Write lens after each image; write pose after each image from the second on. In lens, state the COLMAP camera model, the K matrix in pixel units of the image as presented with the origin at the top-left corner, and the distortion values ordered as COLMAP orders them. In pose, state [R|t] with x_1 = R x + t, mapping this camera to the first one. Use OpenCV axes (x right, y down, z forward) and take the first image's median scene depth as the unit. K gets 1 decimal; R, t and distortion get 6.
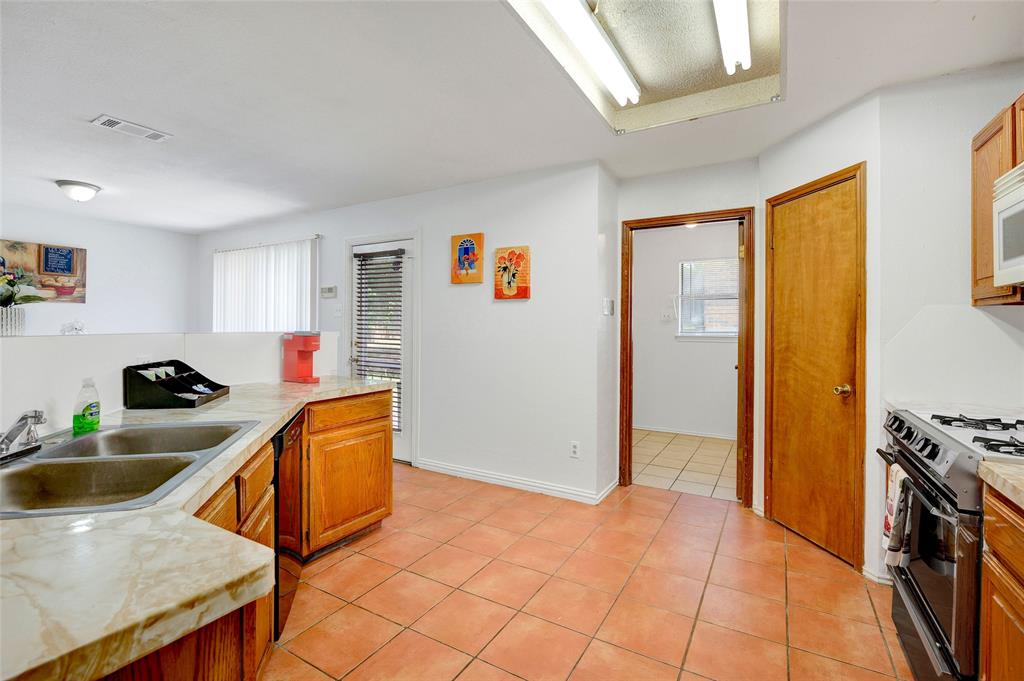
lens RADIAL K [[462.3, 0, 510.7], [0, 462.3, 325.7], [0, 0, 1]] dist [-0.010145, 0.000176]
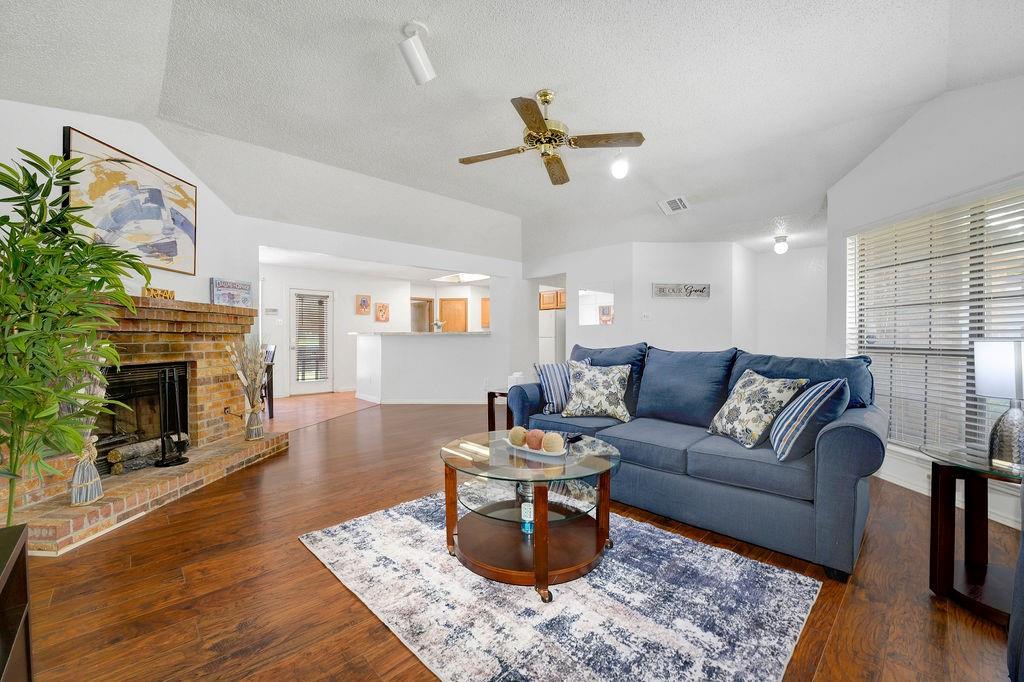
lens RADIAL K [[411.8, 0, 513.1], [0, 411.8, 338.7], [0, 0, 1]] dist [-0.017094, 0.000025]
pose [[0.270320, -0.009573, 0.962723, -1.819462], [0.000598, 0.999952, 0.009775, 0.018623], [-0.962770, -0.002067, 0.270313, -0.361606]]
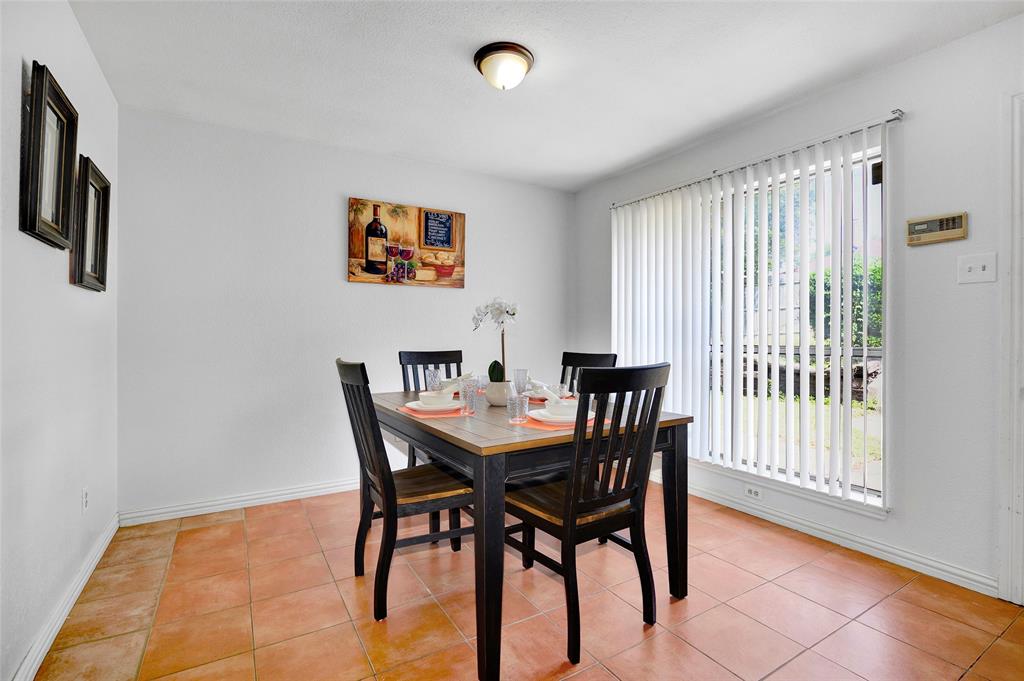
lens RADIAL K [[478.4, 0, 516.6], [0, 478.4, 331.1], [0, 0, 1]] dist [-0.001664, -0.000133]
pose [[0.883785, -0.008020, -0.467825, -0.588320], [0.006642, 0.999967, -0.004596, 0.027579], [0.467847, 0.000955, 0.883809, 0.432195]]
